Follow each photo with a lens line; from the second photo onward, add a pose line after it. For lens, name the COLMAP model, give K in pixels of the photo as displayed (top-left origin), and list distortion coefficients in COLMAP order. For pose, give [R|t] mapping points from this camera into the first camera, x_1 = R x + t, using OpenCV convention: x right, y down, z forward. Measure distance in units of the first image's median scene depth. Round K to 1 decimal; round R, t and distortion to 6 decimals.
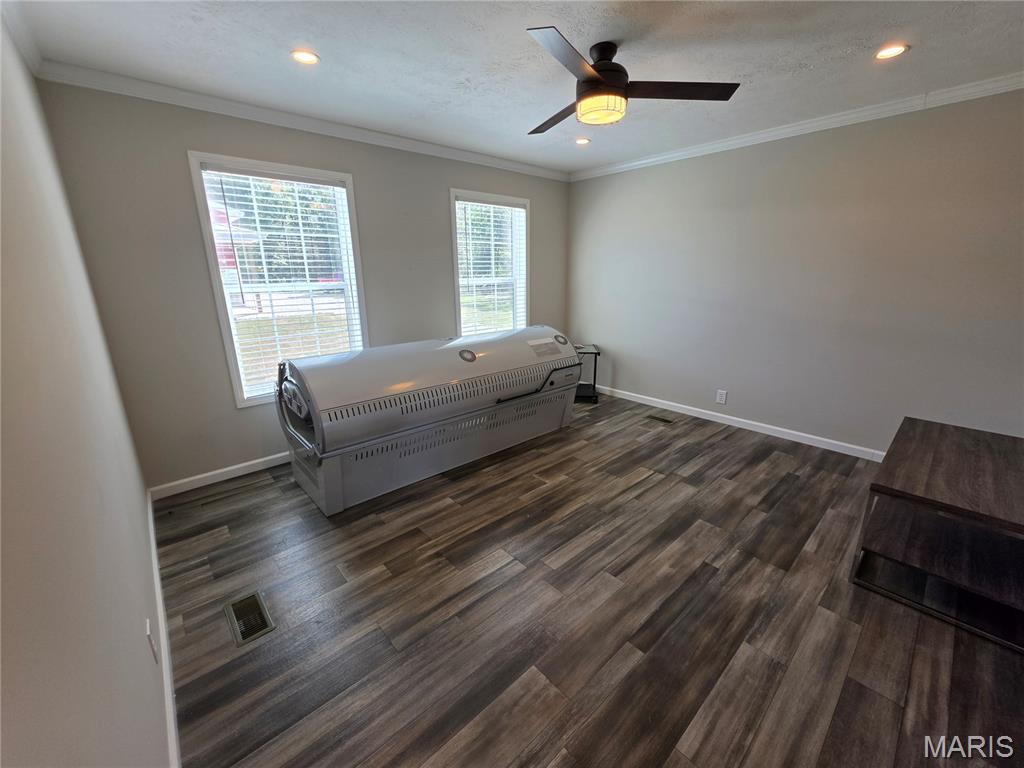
lens RADIAL K [[412.2, 0, 515.9], [0, 412.2, 388.8], [0, 0, 1]] dist [0.002287, -0.000557]
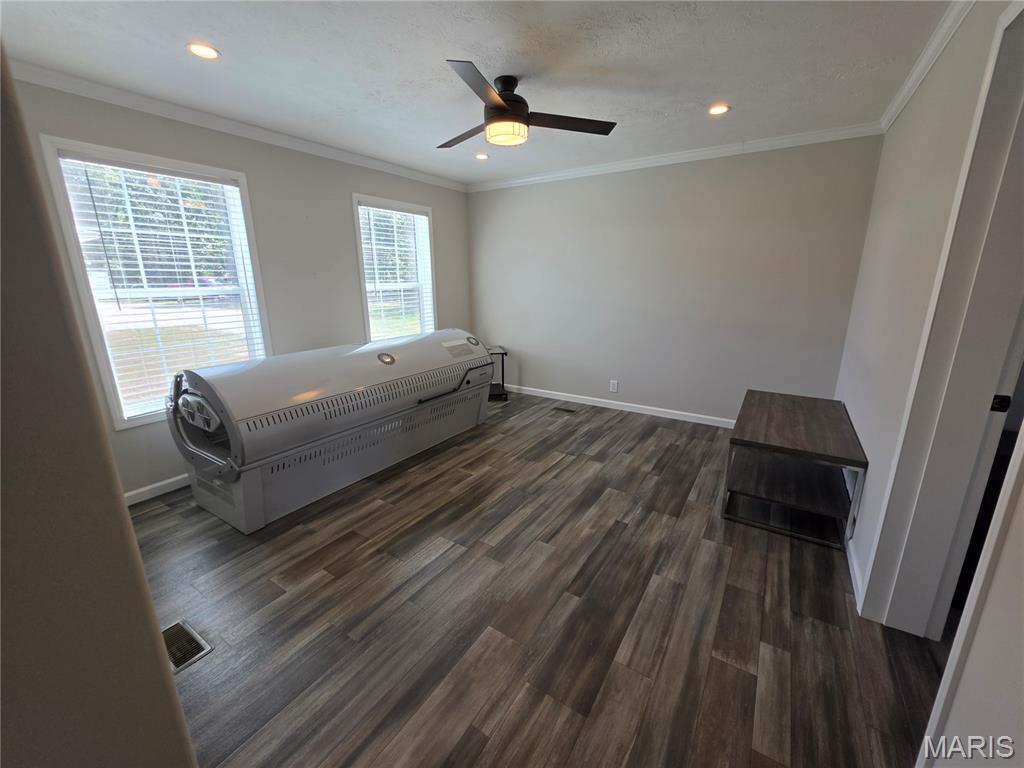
lens RADIAL K [[412.2, 0, 516.6], [0, 412.2, 389.0], [0, 0, 1]] dist [0.002287, -0.000557]
pose [[0.966615, -0.063268, 0.248298, -0.081423], [0.067199, 0.997712, -0.007379, 0.029040], [-0.247263, 0.023818, 0.968656, -0.075986]]
